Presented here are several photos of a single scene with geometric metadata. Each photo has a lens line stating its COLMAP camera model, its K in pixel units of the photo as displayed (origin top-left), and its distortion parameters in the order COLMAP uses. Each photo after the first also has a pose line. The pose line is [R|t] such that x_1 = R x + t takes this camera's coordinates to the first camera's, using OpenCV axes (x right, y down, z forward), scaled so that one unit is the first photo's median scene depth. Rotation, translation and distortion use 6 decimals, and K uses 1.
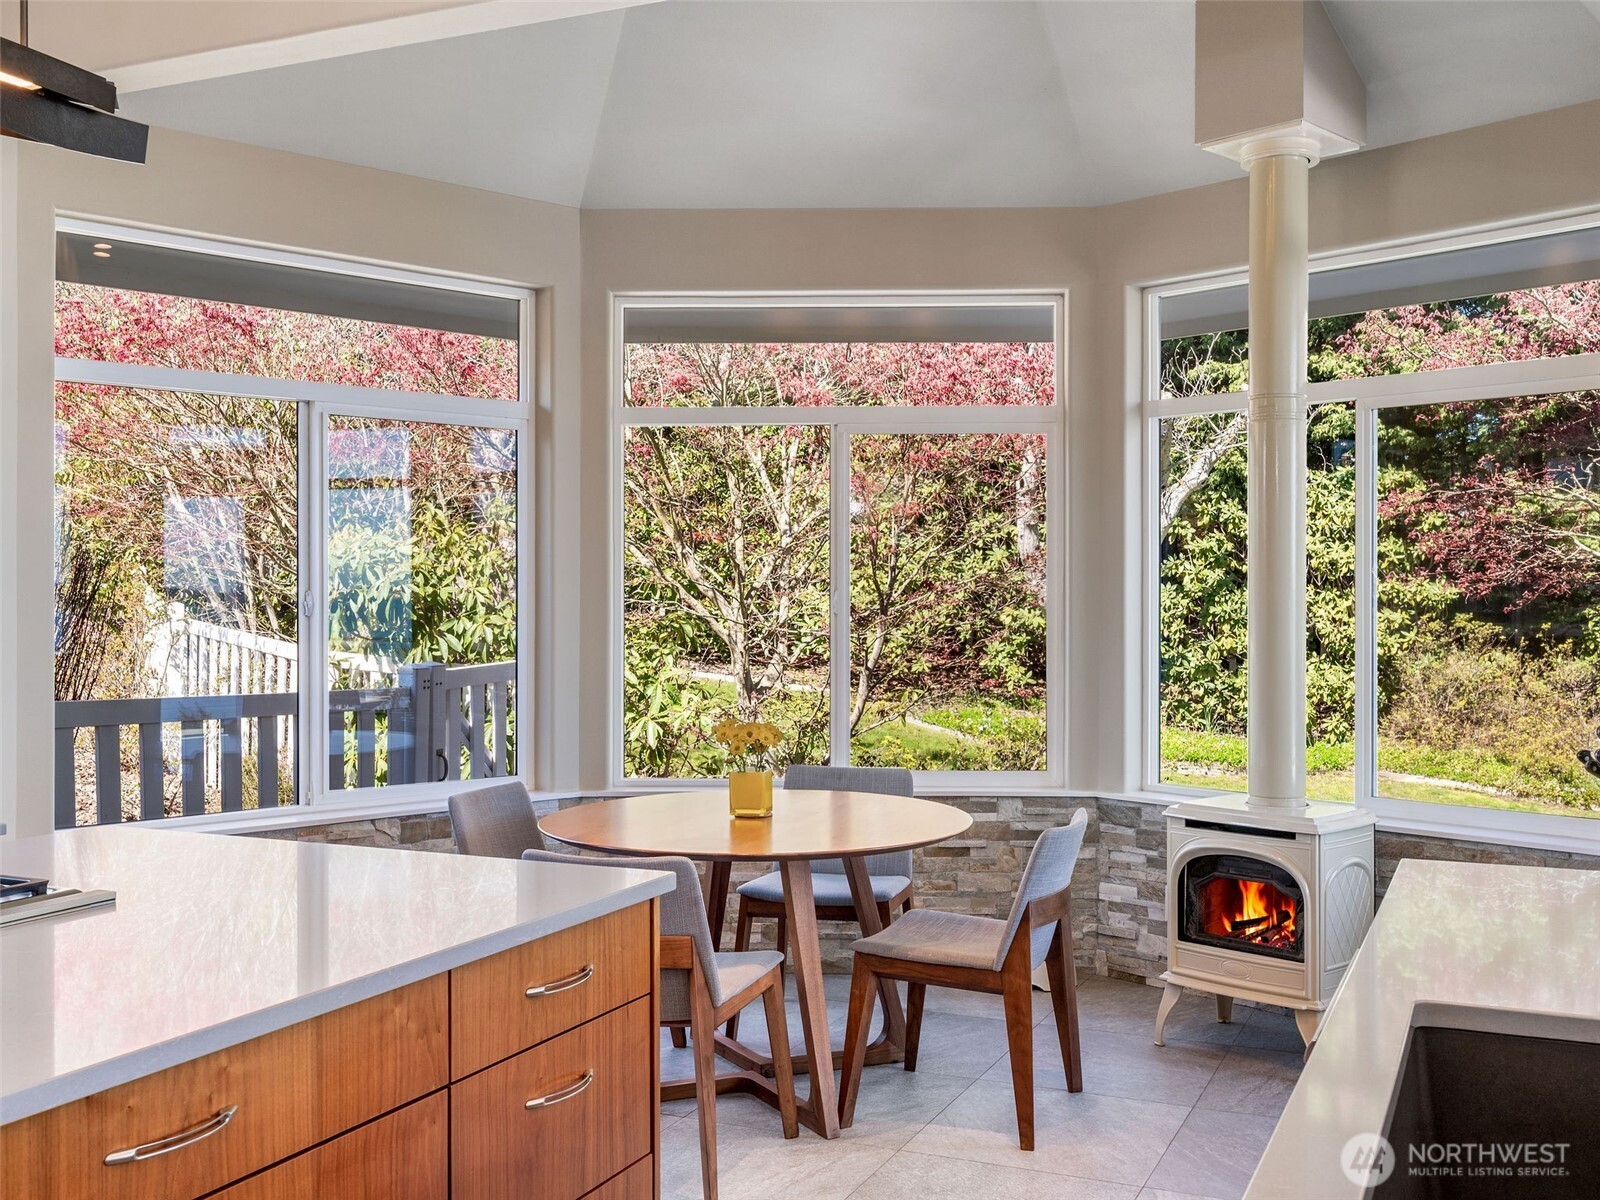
lens RADIAL K [[1705.1, 0, 901.5], [0, 1705.1, 595.9], [0, 0, 1]] dist [0.009695, -0.009267]
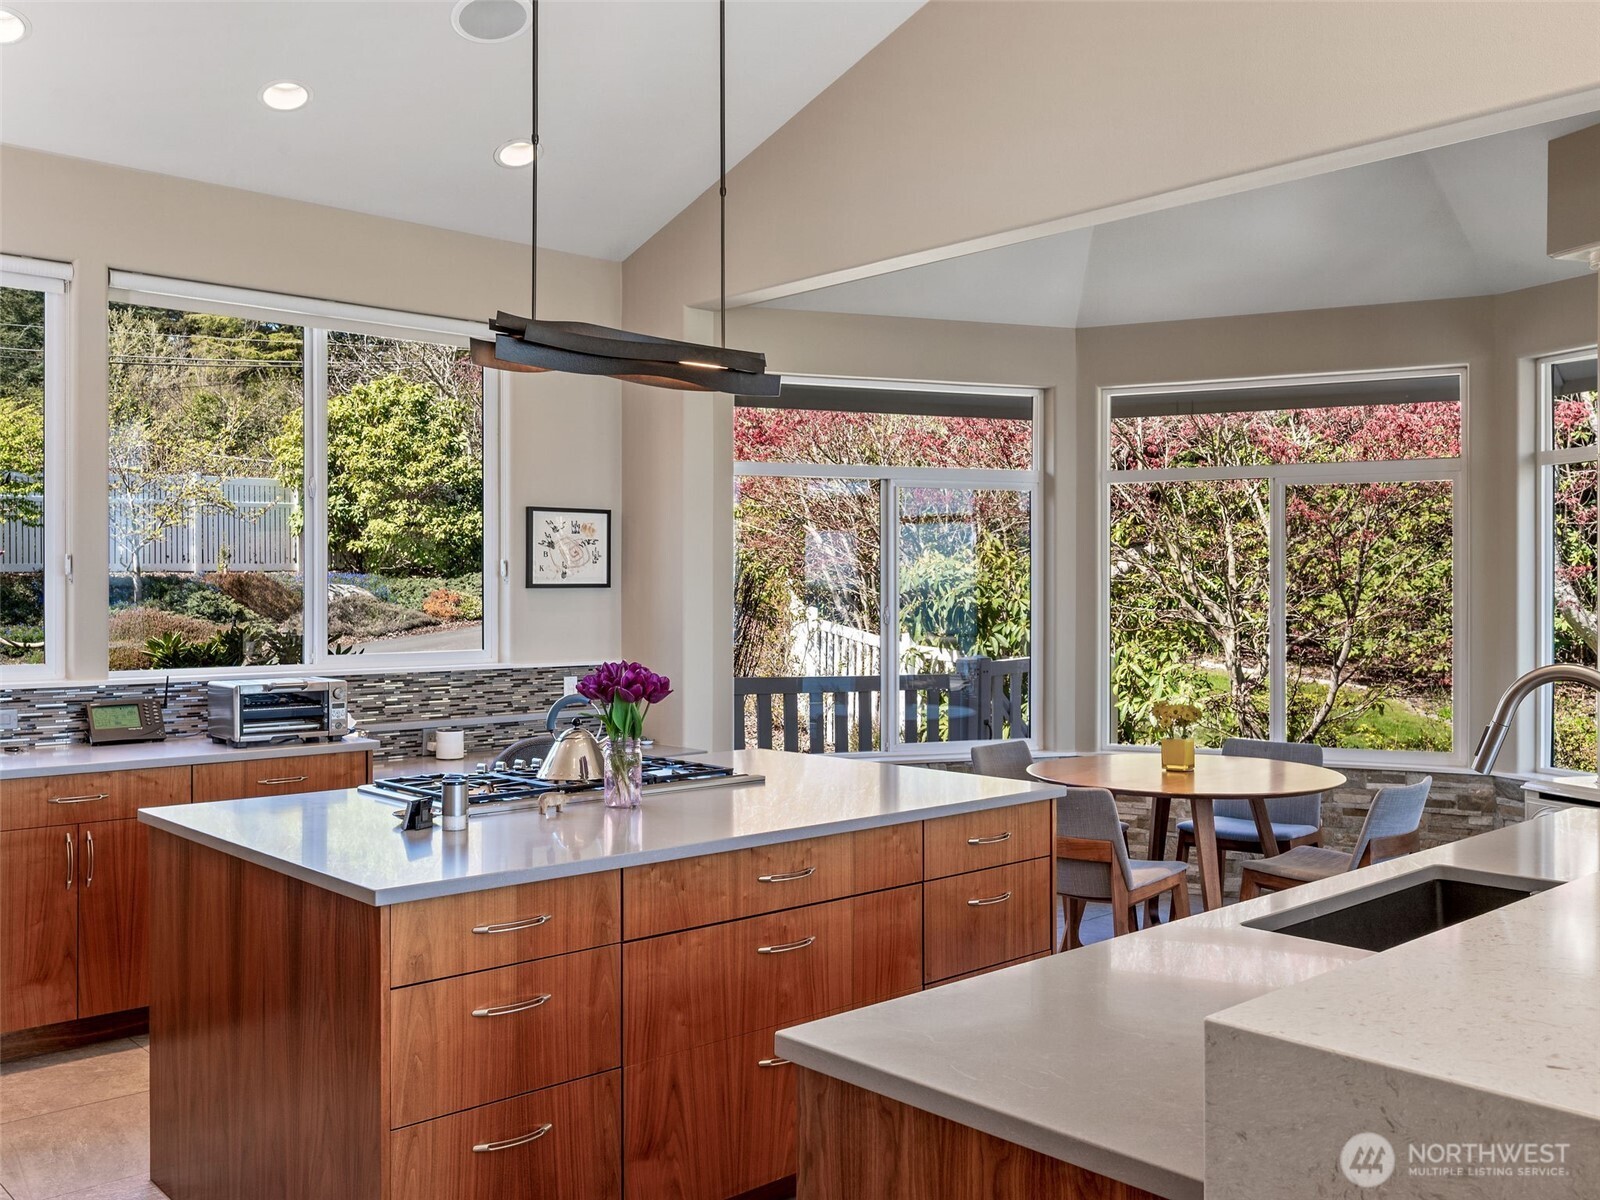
lens RADIAL K [[1447.5, 0, 800.0], [0, 1447.5, 600.0], [0, 0, 1]] dist [-0.008784, -0.001972]
pose [[0.916190, 0.002656, -0.400736, 0.070622], [-0.002467, 0.999996, 0.000989, -0.007991], [0.400737, 0.000082, 0.916193, -0.147520]]
